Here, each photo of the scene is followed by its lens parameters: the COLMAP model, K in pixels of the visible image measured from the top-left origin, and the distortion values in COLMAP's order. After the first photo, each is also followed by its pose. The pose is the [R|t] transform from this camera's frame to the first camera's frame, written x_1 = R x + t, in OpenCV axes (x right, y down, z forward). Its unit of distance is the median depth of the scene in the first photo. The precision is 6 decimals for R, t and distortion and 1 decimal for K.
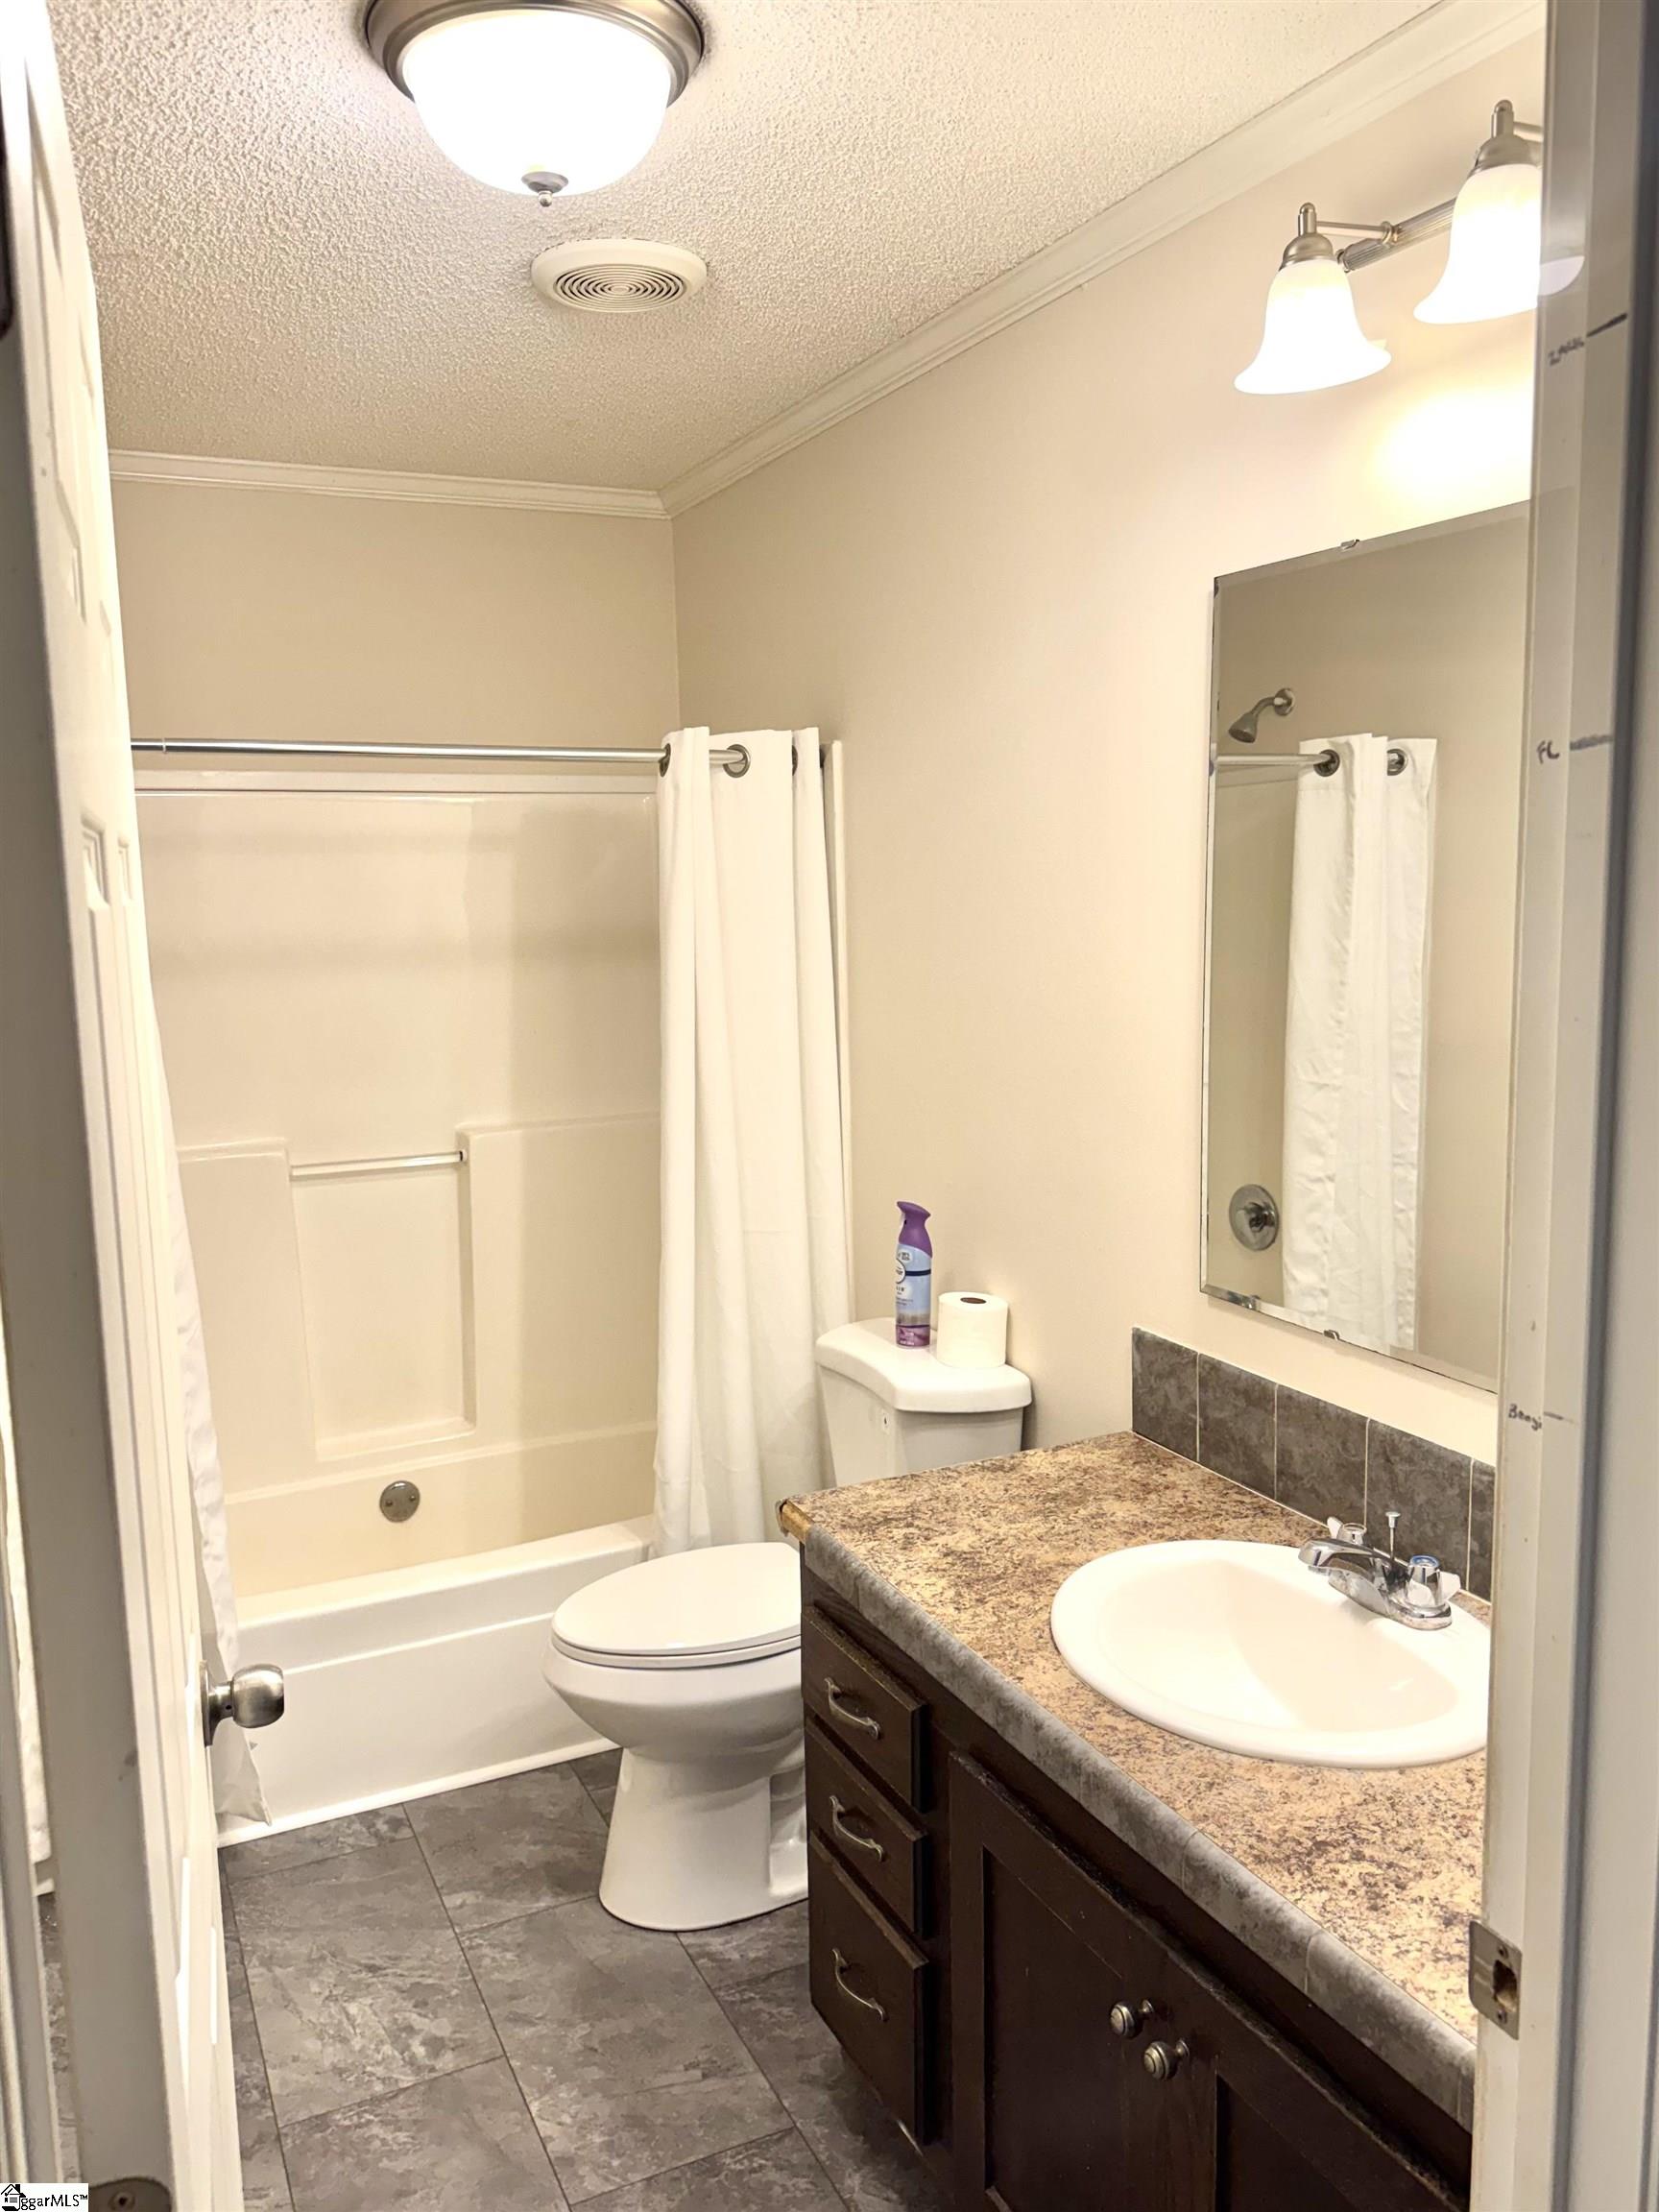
lens RADIAL K [[1676.3, 0, 829.5], [0, 1676.3, 1106.0], [0, 0, 1]] dist [0.117037, -0.194378]
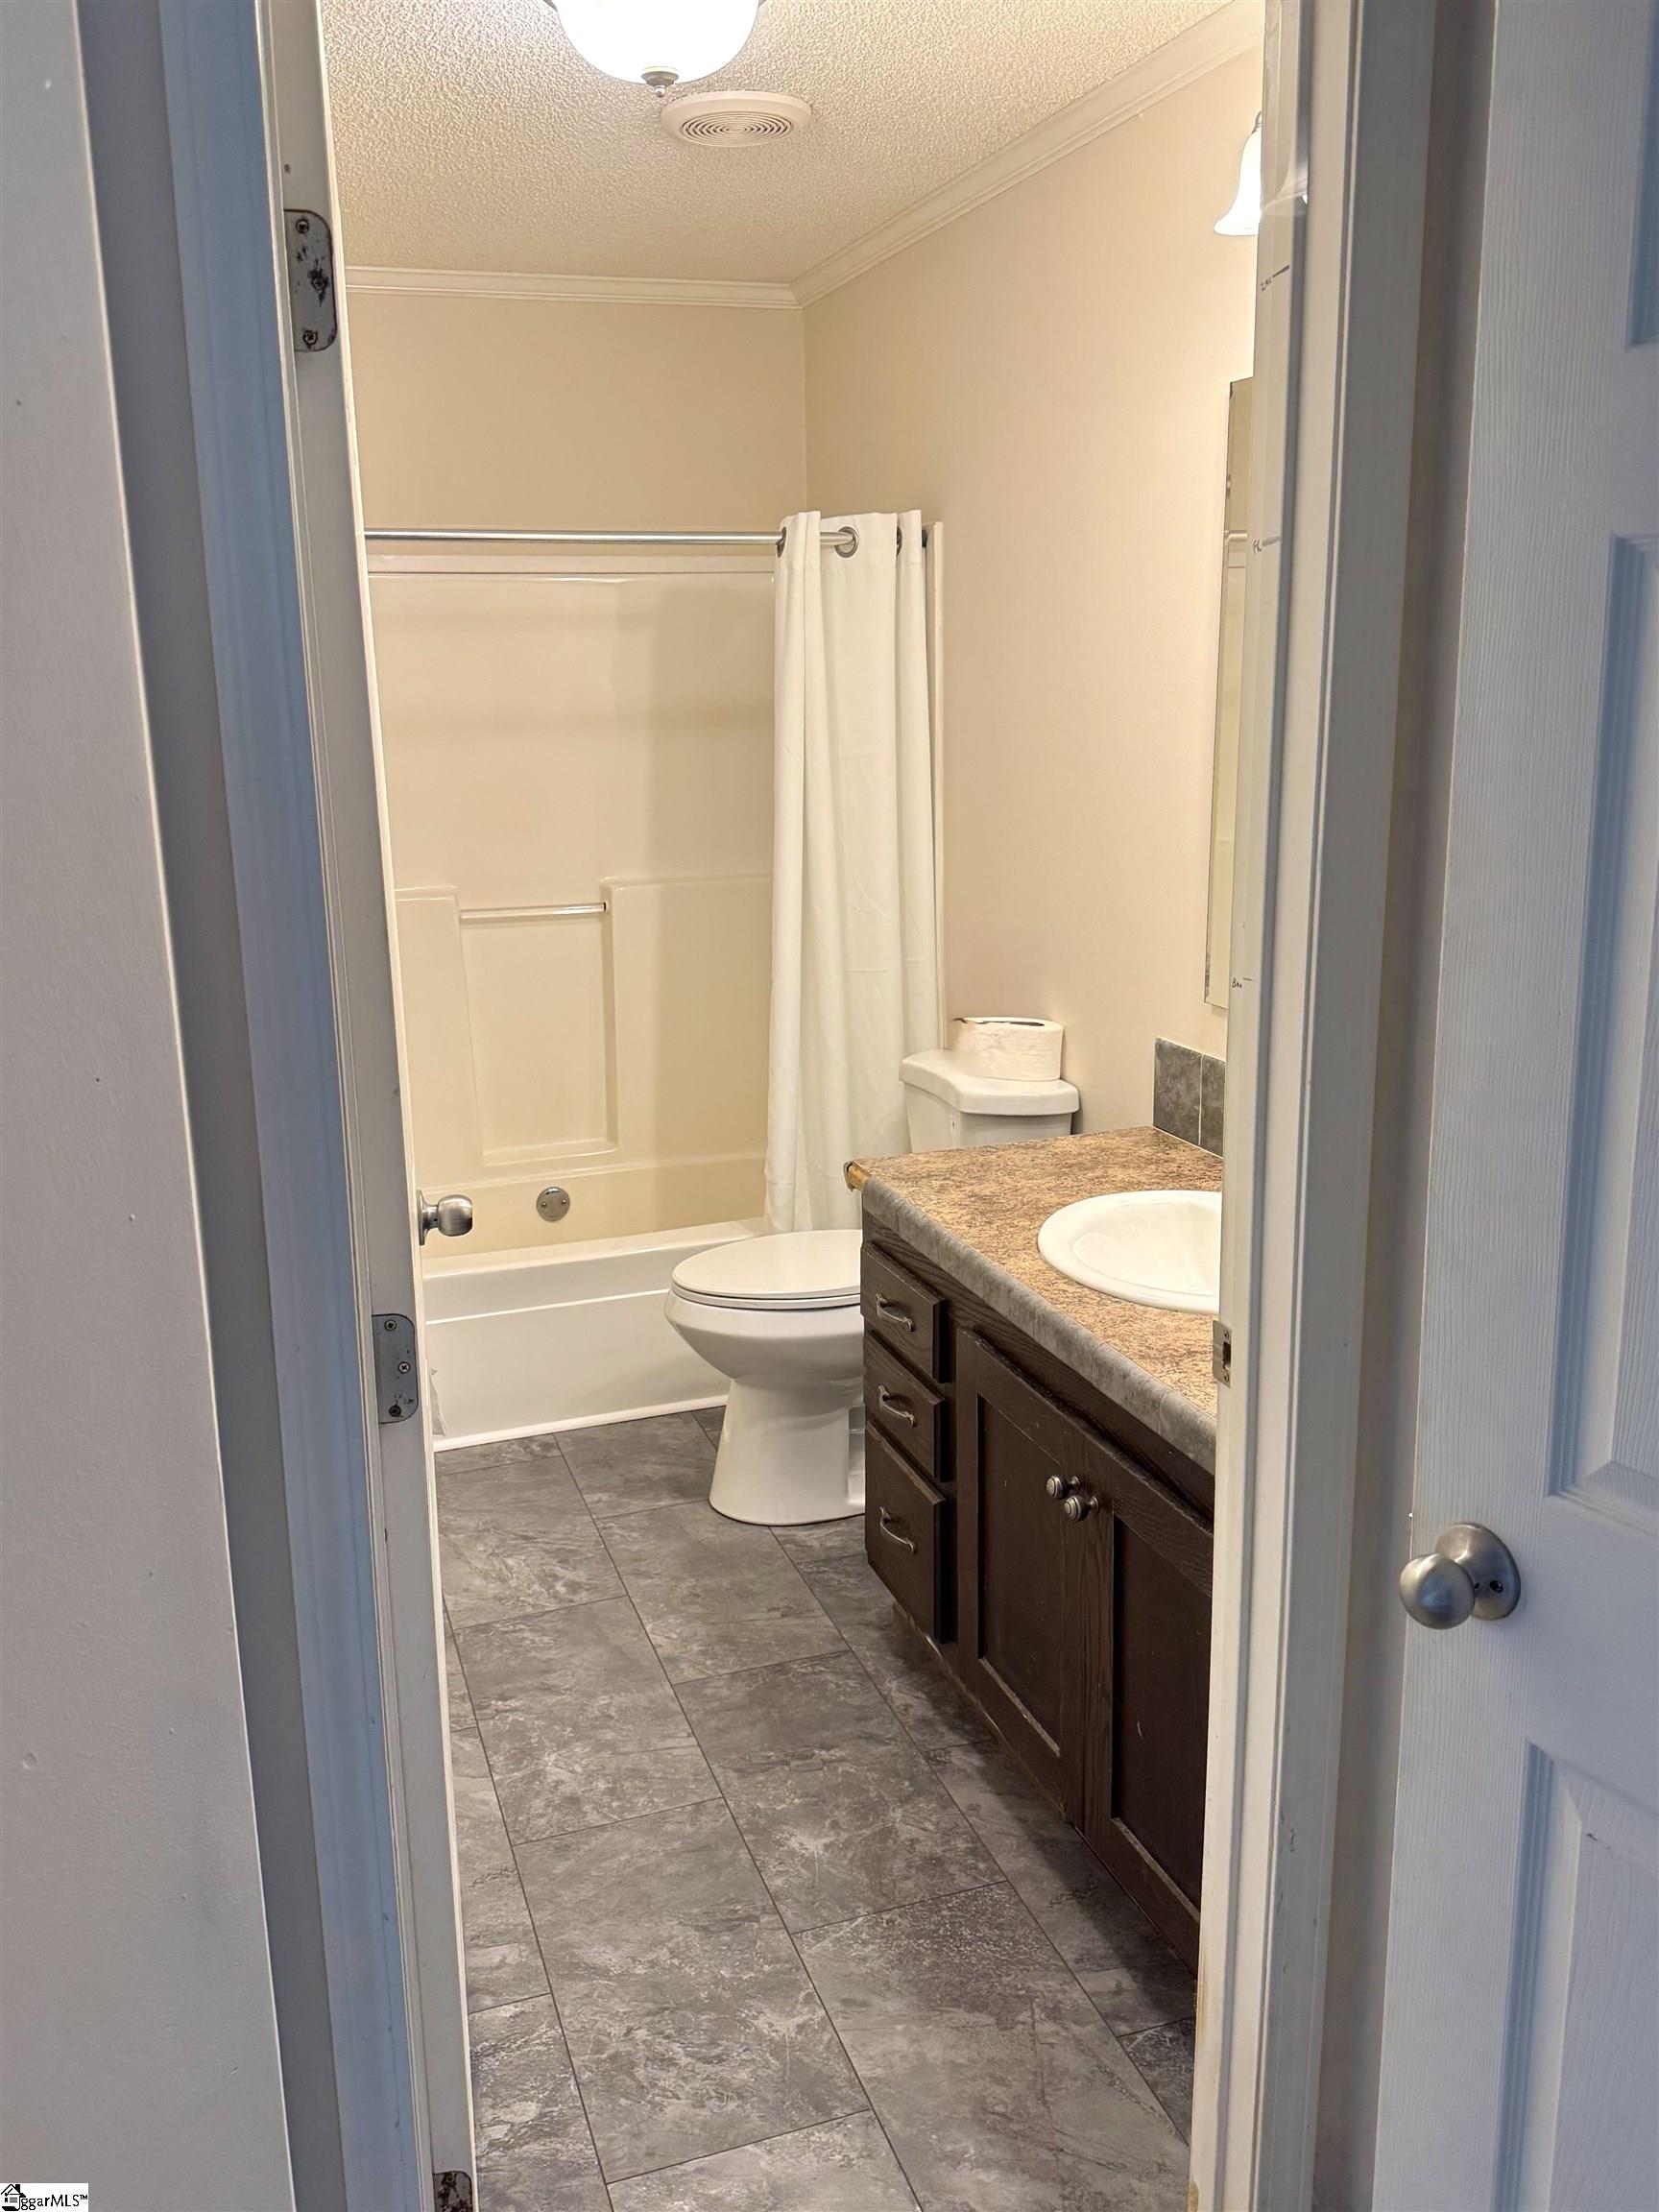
lens RADIAL K [[1892.1, 0, 829.5], [0, 1892.1, 1106.0], [0, 0, 1]] dist [0.121062, -0.262235]
pose [[0.993618, 0.026988, -0.109519, 0.102642], [-0.017028, 0.995716, 0.090879, 0.063695], [0.111502, -0.088434, 0.989822, -0.349113]]
